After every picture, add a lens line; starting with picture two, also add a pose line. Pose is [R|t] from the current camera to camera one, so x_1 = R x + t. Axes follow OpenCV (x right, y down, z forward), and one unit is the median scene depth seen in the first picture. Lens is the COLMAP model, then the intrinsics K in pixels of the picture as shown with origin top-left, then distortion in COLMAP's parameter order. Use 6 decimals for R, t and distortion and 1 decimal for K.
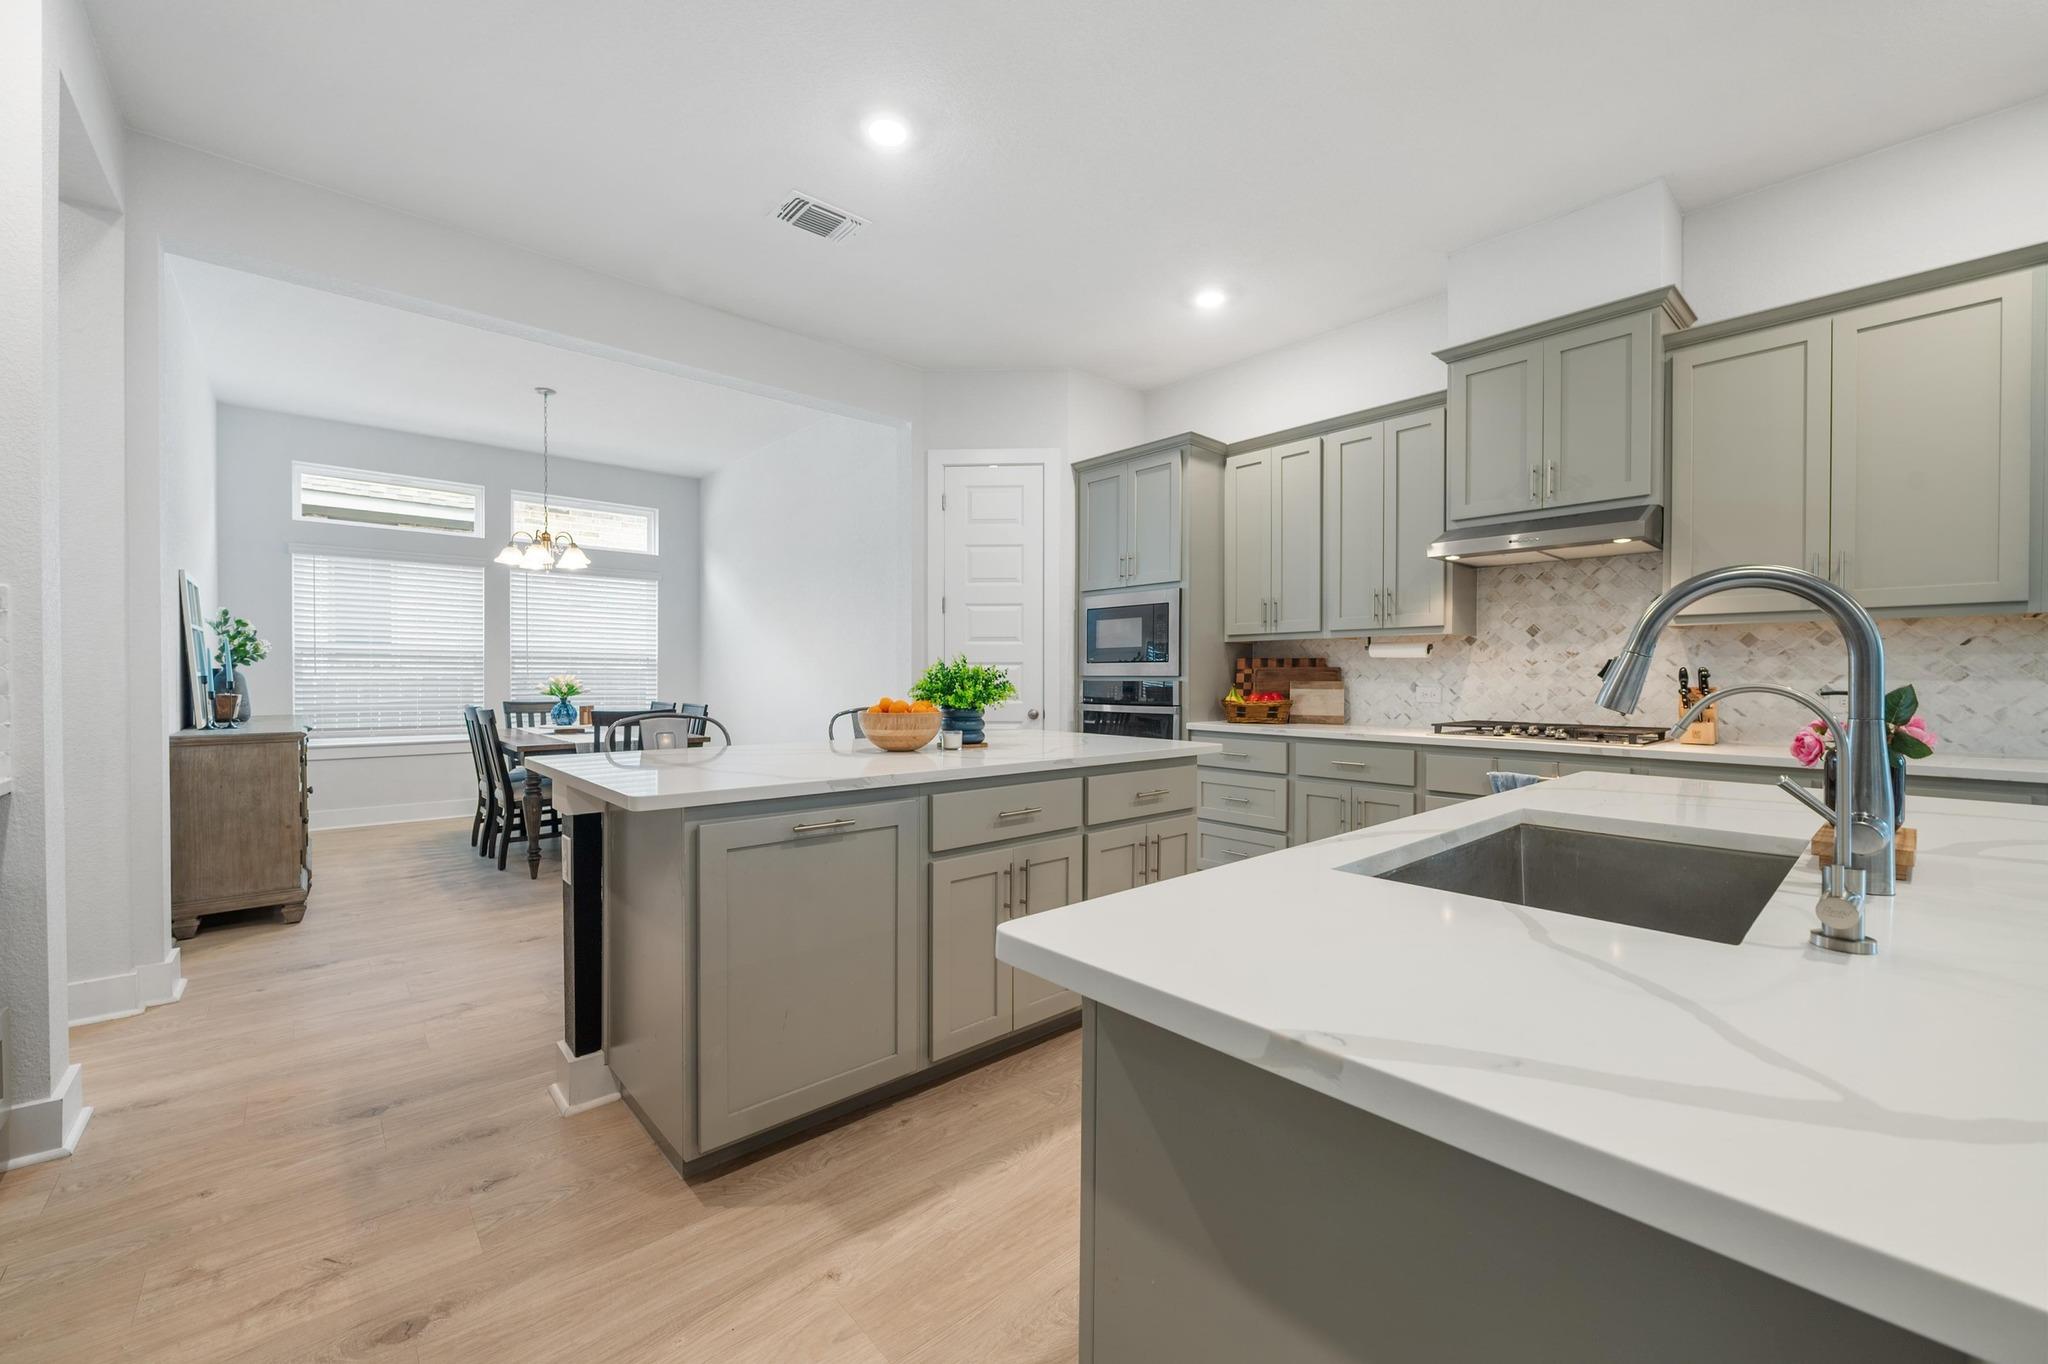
lens RADIAL K [[813.9, 0, 1024.0], [0, 813.9, 682.0], [0, 0, 1]] dist [-0.006401, 0.000022]
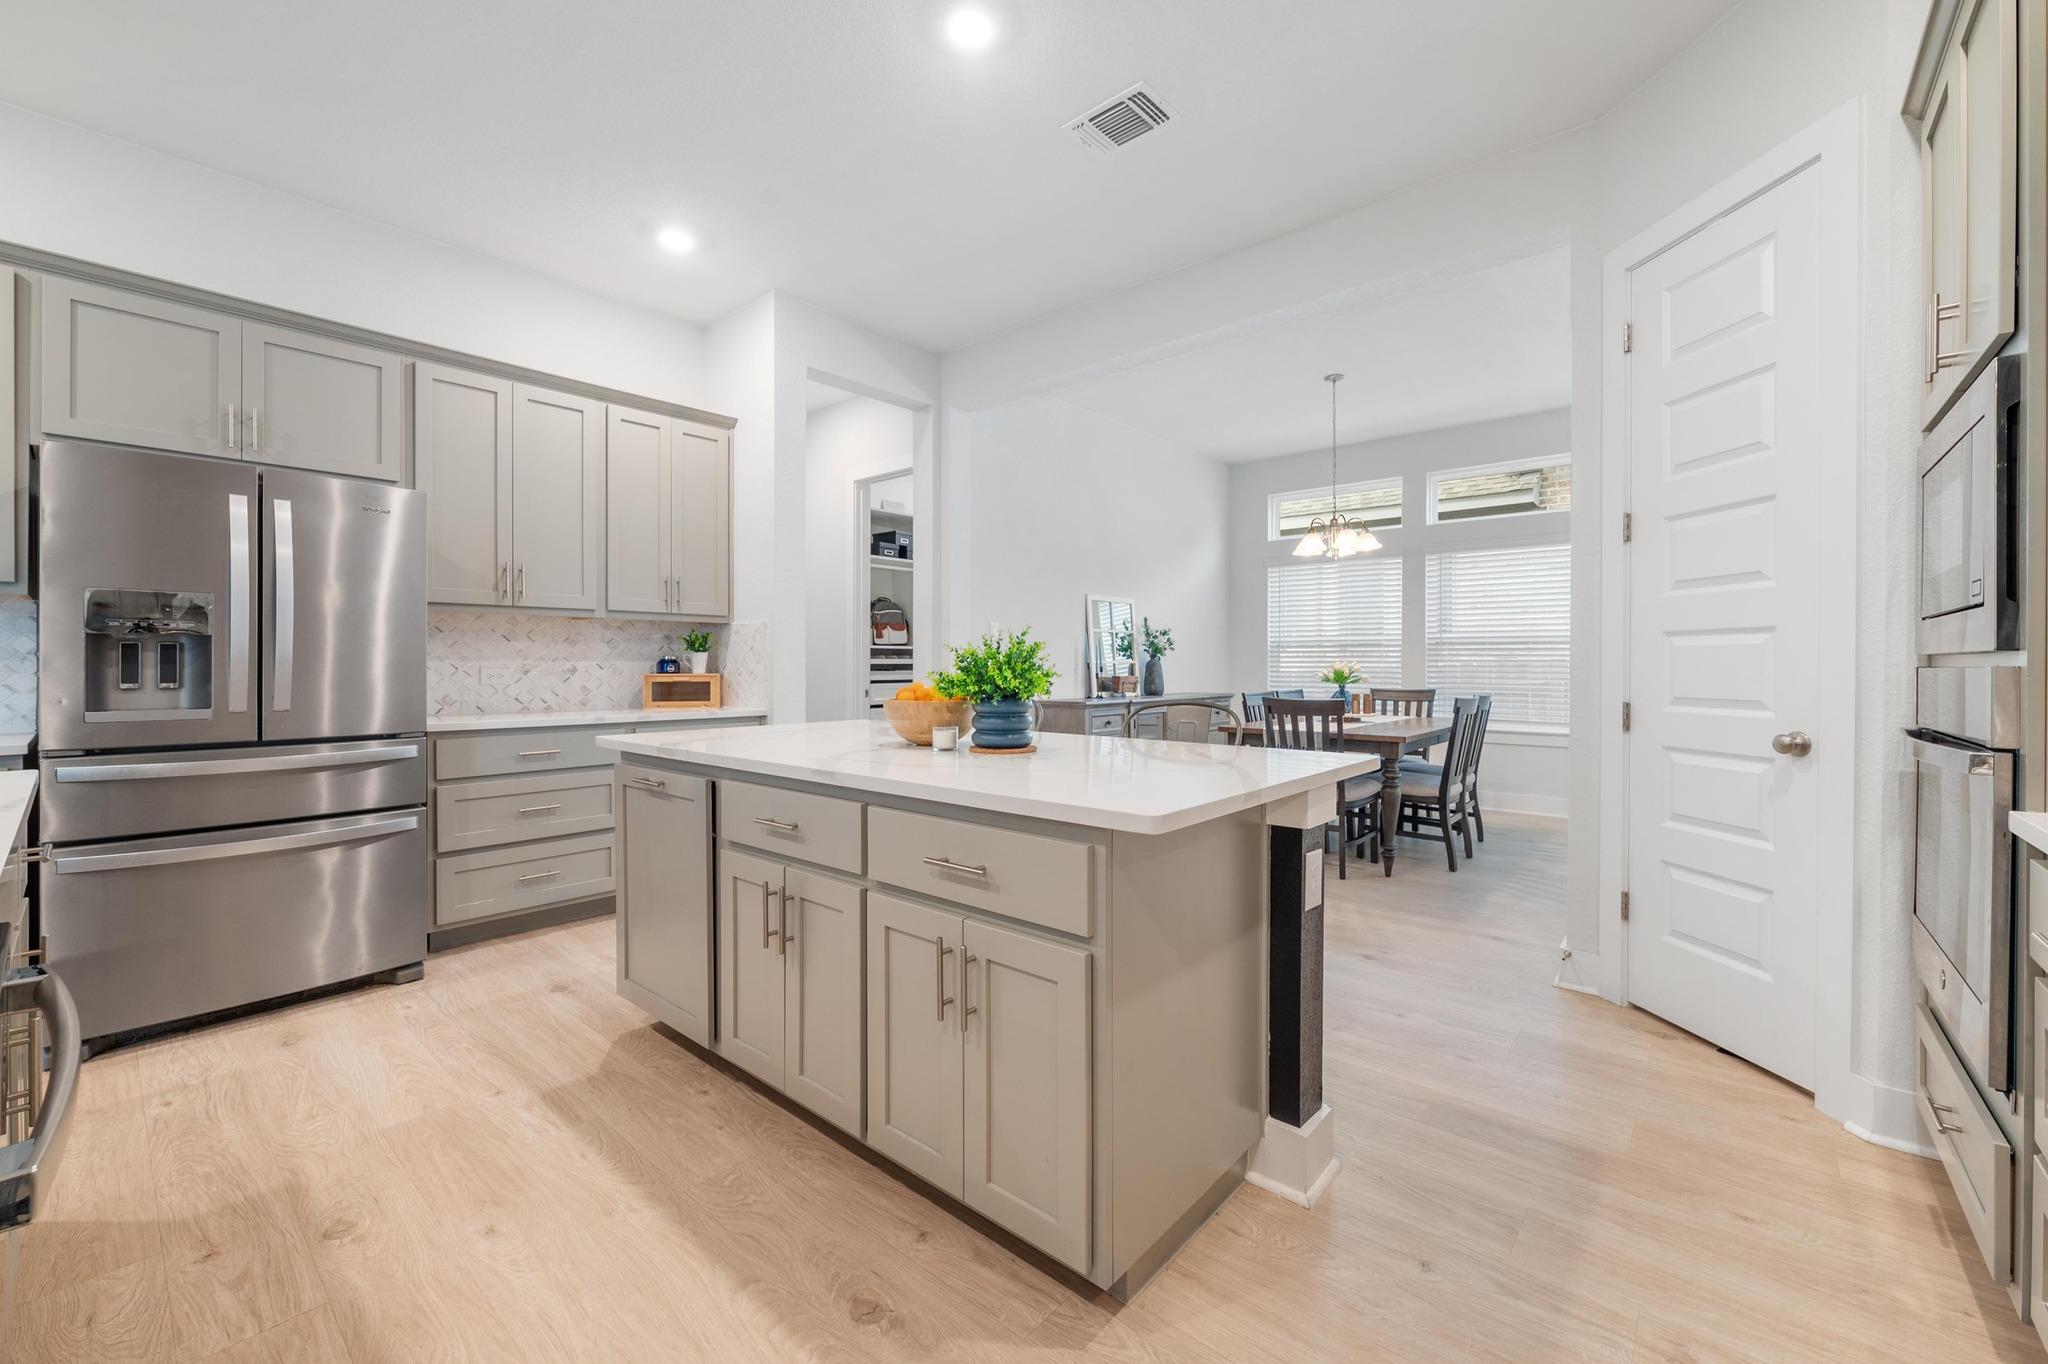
lens RADIAL K [[813.9, 0, 1024.0], [0, 813.9, 682.0], [0, 0, 1]] dist [-0.006401, 0.000022]
pose [[0.128630, 0.016988, -0.991547, 0.743470], [-0.006913, 0.999844, 0.016233, 0.005152], [0.991669, 0.004767, 0.128727, 1.035421]]
